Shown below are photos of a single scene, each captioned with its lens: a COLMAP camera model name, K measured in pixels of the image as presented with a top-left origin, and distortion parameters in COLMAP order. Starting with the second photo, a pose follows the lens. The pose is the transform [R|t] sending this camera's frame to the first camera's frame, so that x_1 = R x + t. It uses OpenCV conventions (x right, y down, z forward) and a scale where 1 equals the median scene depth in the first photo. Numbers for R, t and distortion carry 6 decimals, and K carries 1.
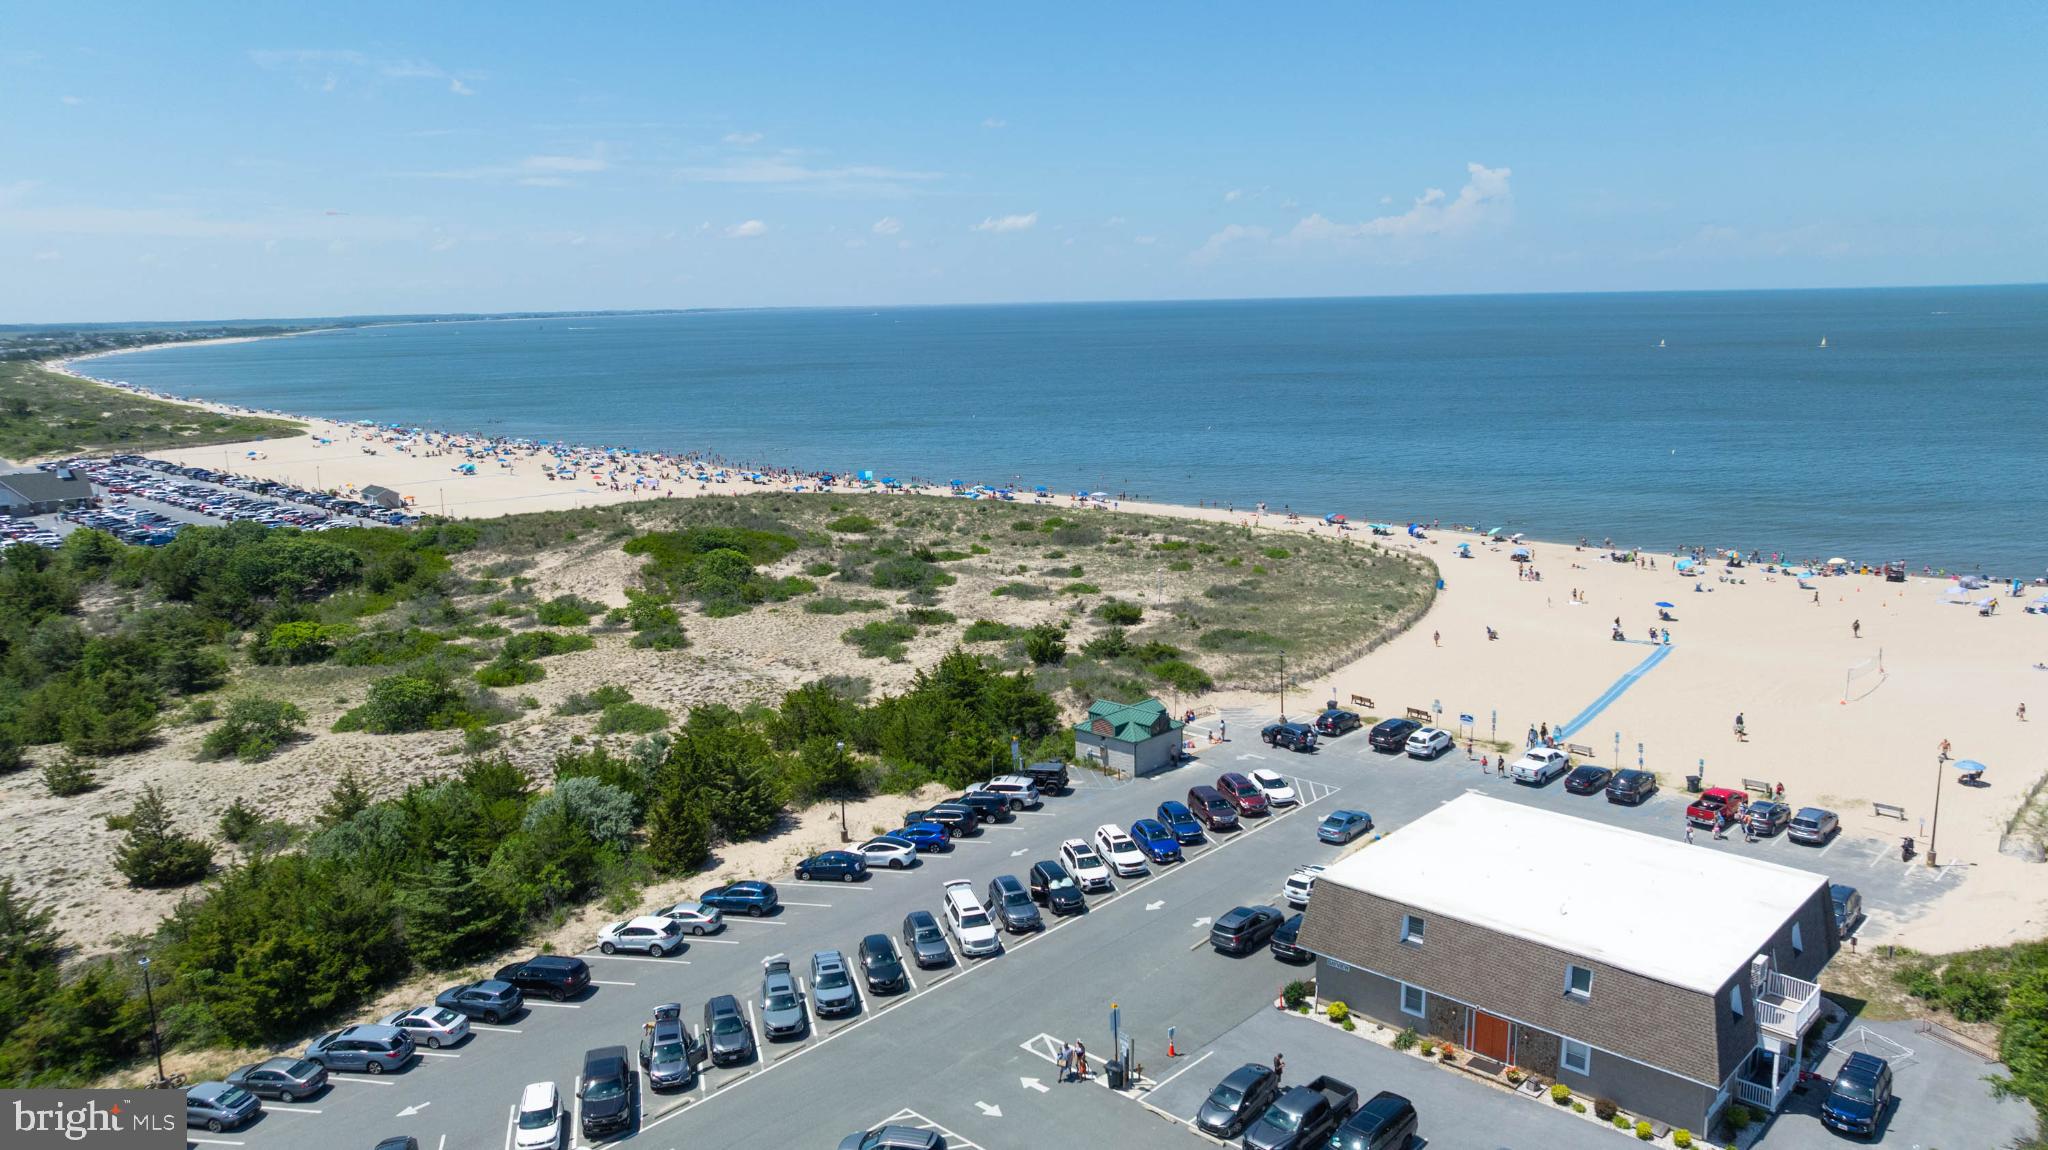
lens RADIAL K [[1432.3, 0, 1017.3], [0, 1432.3, 578.6], [0, 0, 1]] dist [-0.024529, 0.018697]
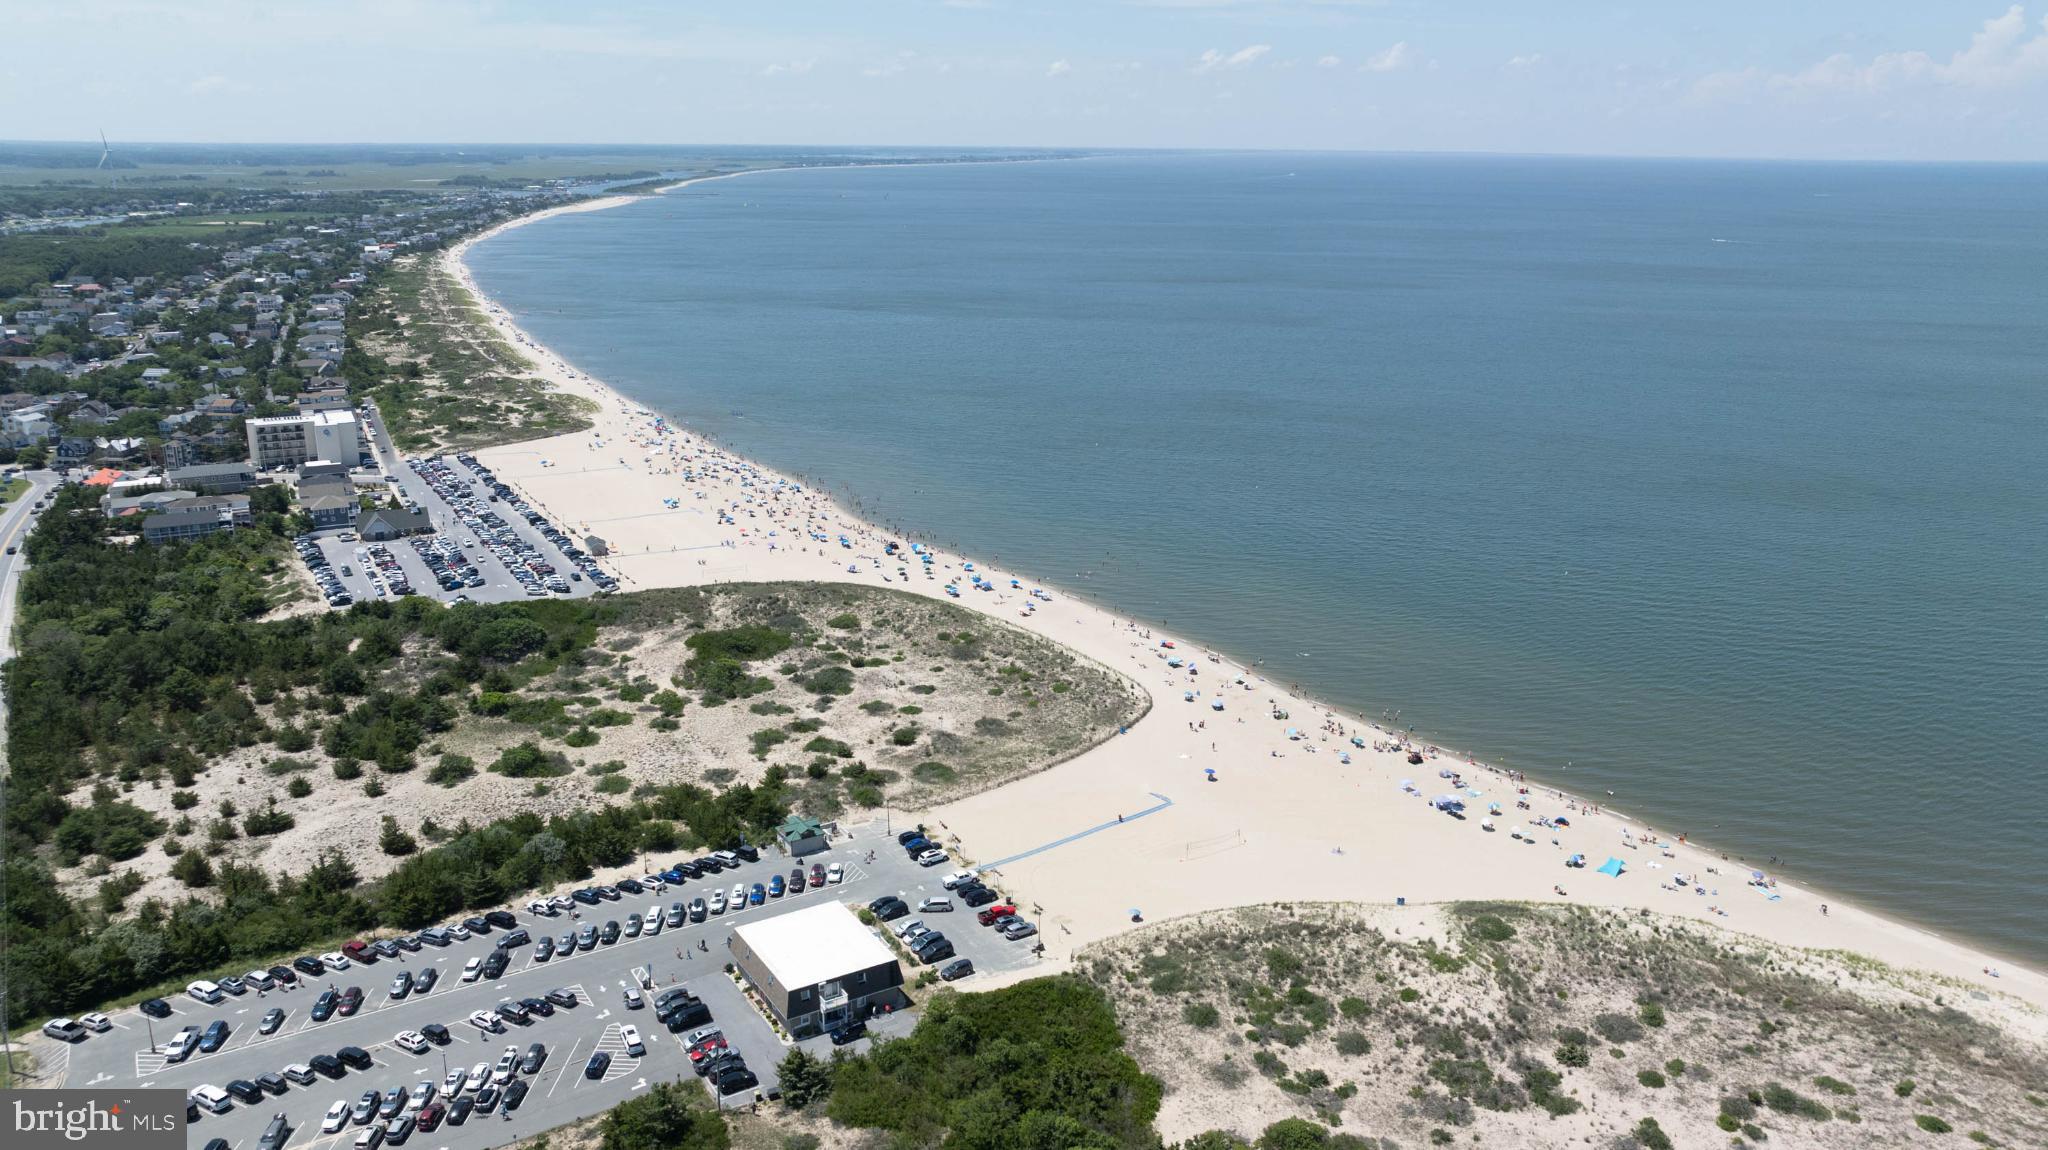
lens RADIAL K [[1501.8, 0, 1022.4], [0, 1501.8, 586.9], [0, 0, 1]] dist [-0.021752, 0.008486]
pose [[0.968490, 0.099554, -0.228289, 1.062865], [-0.076219, 0.991130, 0.108871, -0.642029], [0.237103, -0.088040, 0.967487, -1.298613]]
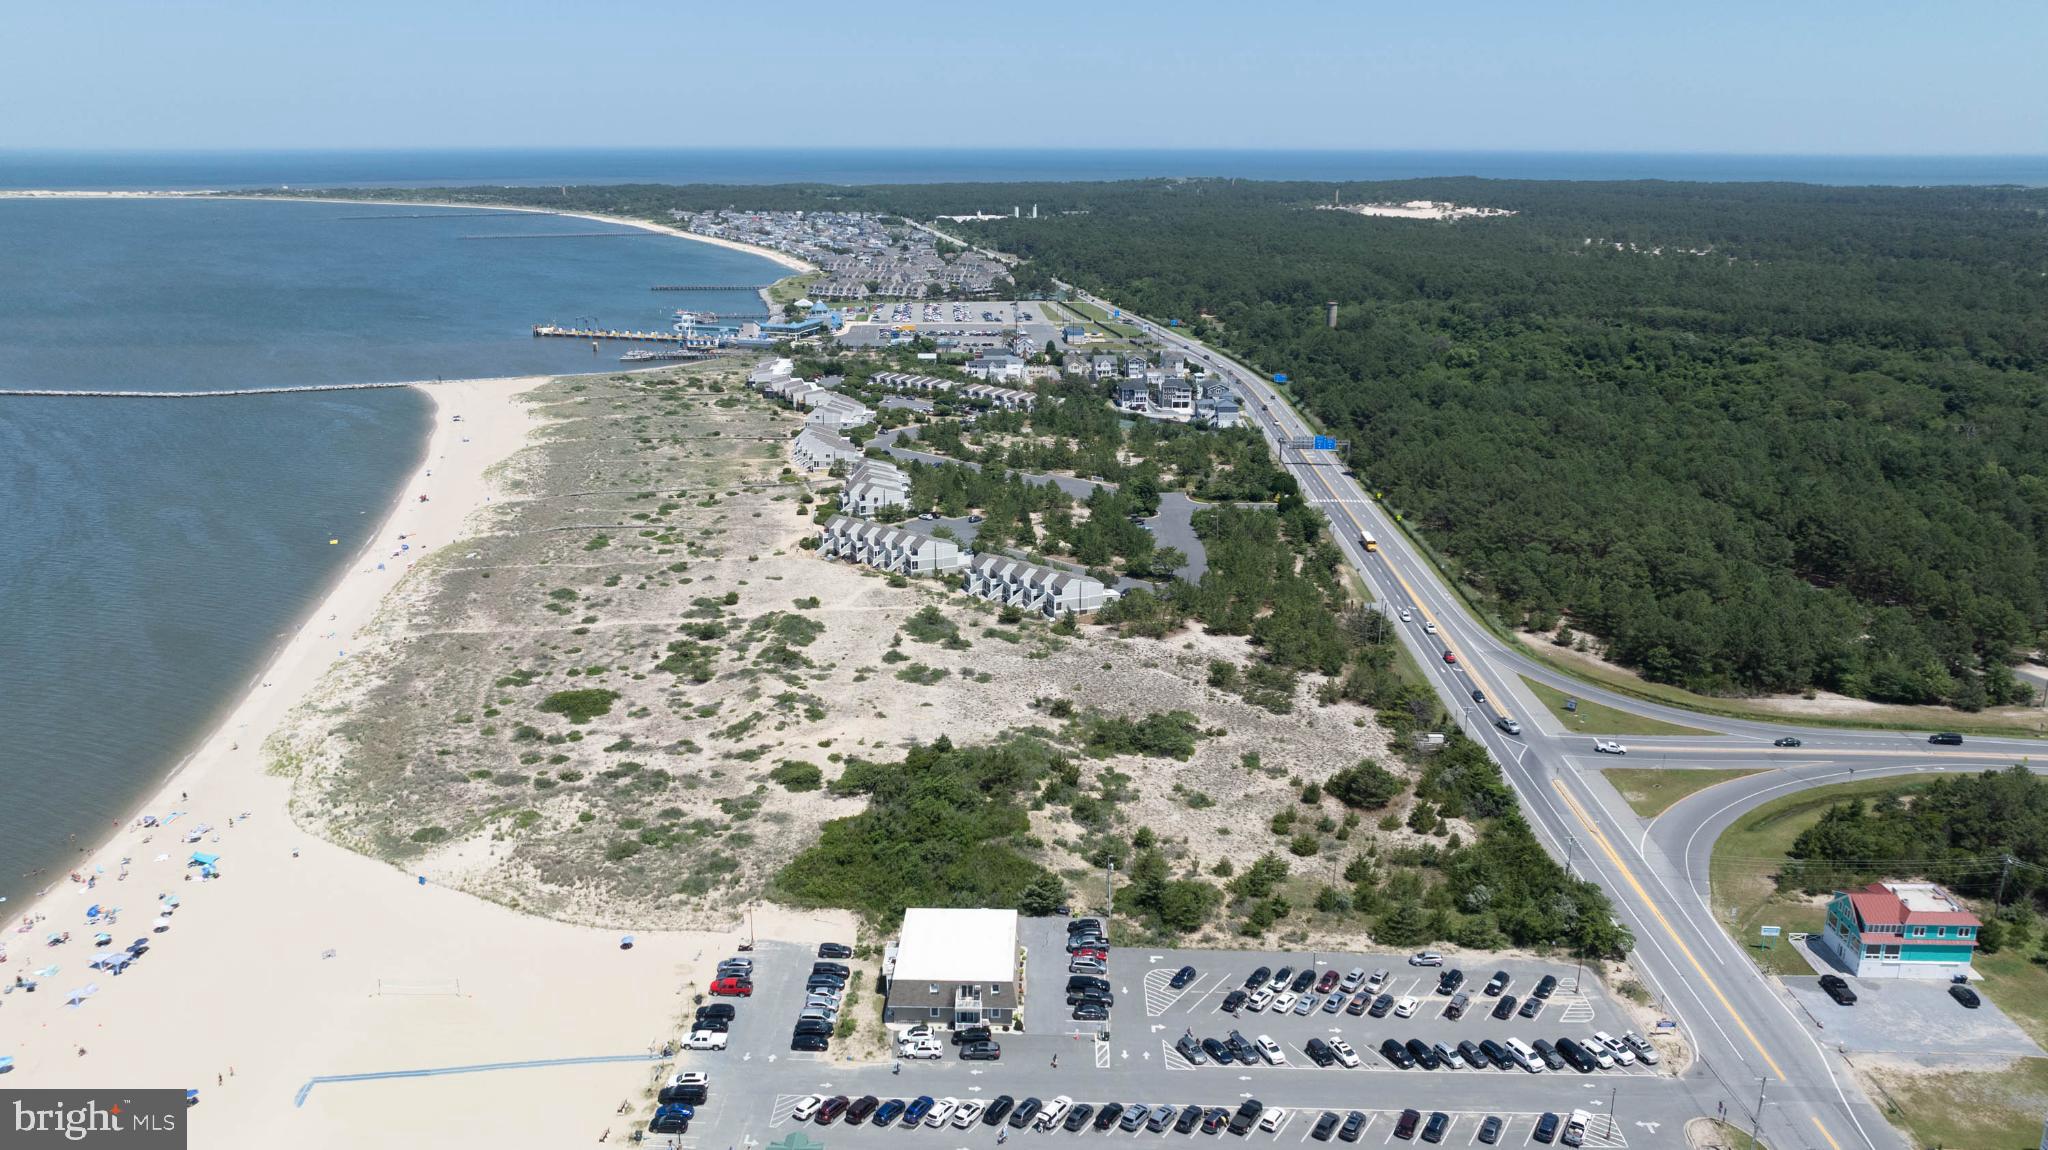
lens RADIAL K [[1501.8, 0, 1009.8], [0, 1501.8, 557.2], [0, 0, 1]] dist [-0.021752, 0.008486]
pose [[-0.669122, -0.178474, 0.721404, -1.287816], [0.158853, 0.913948, 0.373450, -1.207670], [-0.725977, 0.364481, -0.583191, 1.817693]]
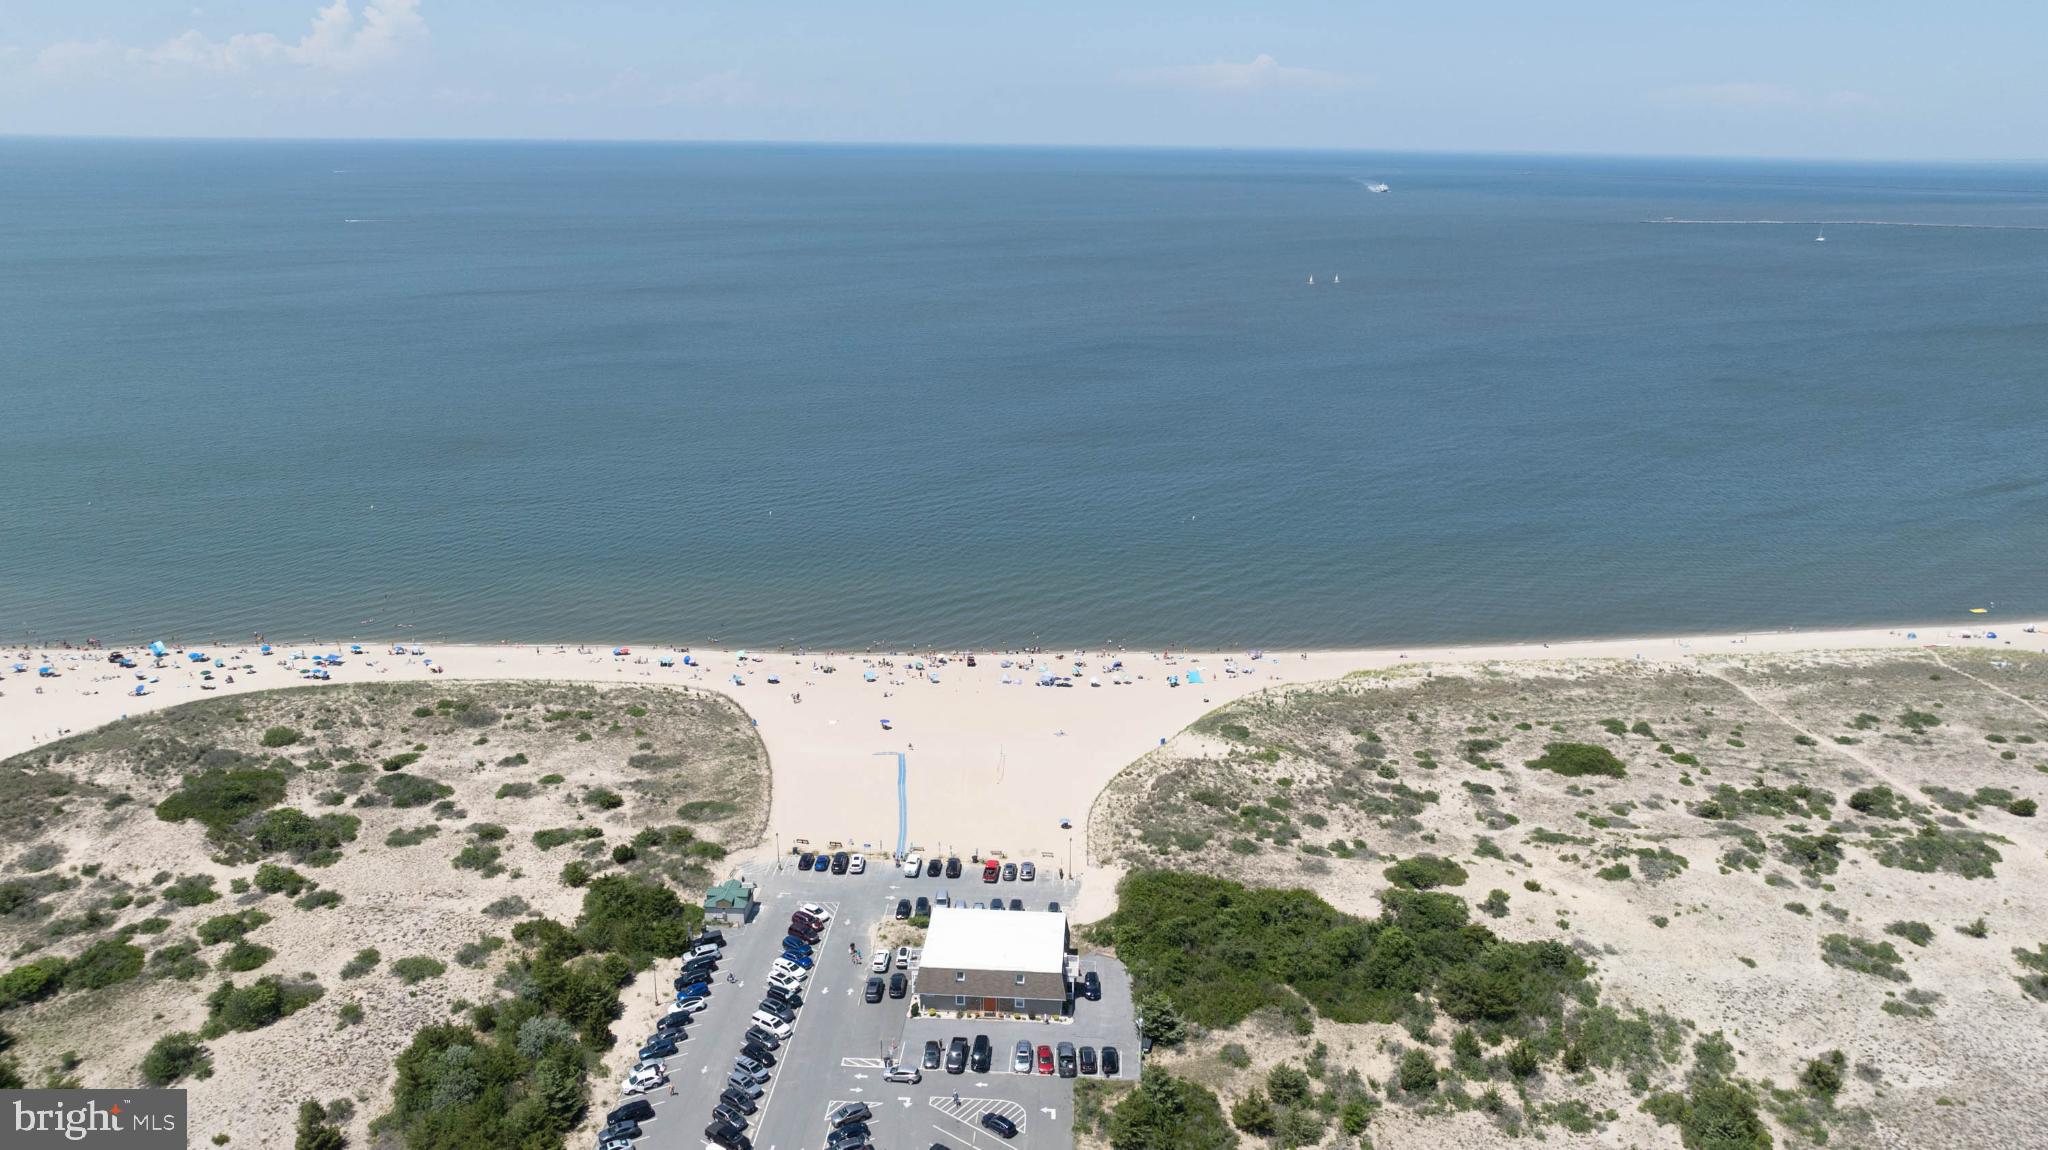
lens RADIAL K [[1501.8, 0, 1028.8], [0, 1501.8, 588.4], [0, 0, 1]] dist [-0.021752, 0.008486]
pose [[0.756896, -0.157541, 0.634263, -1.013242], [0.094963, 0.986722, 0.131762, -0.653149], [-0.646599, -0.039499, 0.761807, -0.965363]]
